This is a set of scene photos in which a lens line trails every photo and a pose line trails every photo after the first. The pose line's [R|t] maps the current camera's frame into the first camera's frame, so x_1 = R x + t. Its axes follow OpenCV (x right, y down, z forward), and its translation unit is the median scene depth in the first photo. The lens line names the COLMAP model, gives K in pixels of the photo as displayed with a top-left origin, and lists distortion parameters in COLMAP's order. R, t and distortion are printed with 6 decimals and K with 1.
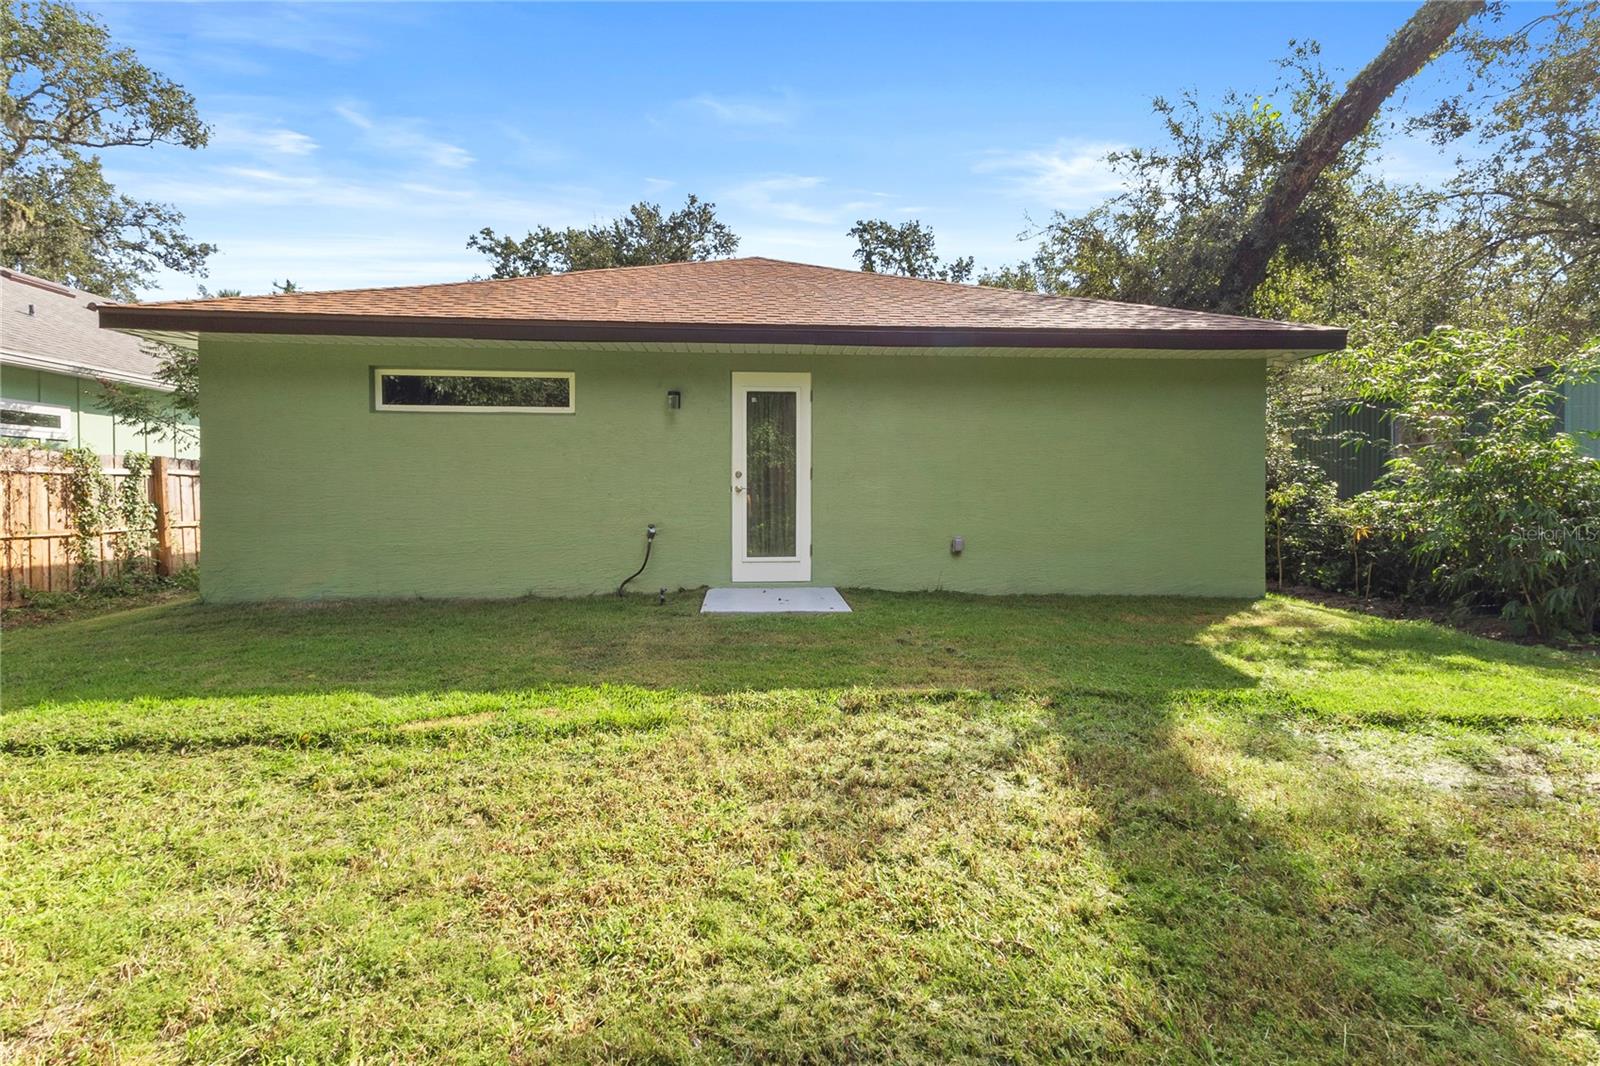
lens RADIAL K [[753.6, 0, 792.7], [0, 753.6, 494.3], [0, 0, 1]] dist [0.013583, -0.000101]
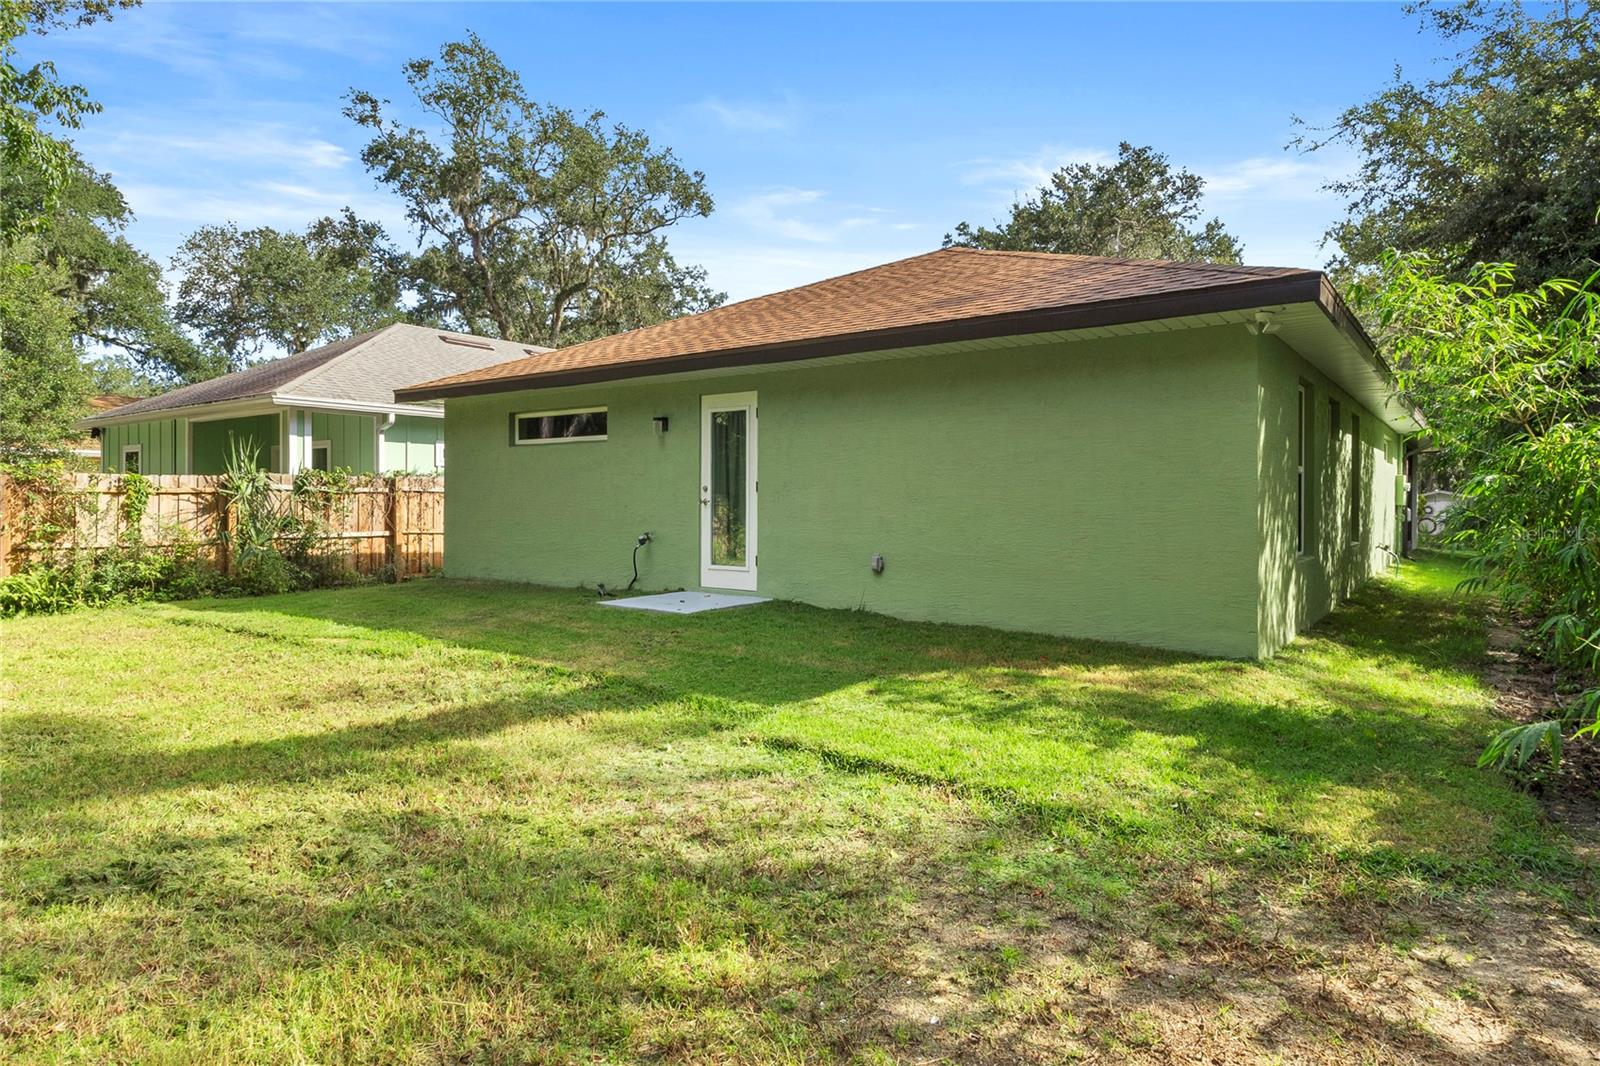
lens RADIAL K [[933.2, 0, 798.3], [0, 933.2, 496.3], [0, 0, 1]] dist [0.030057, 0.000076]
pose [[0.741625, -0.003784, -0.670804, 0.931088], [-0.007734, 0.999869, -0.014192, 0.002702], [0.670770, 0.015713, 0.741499, 0.084443]]
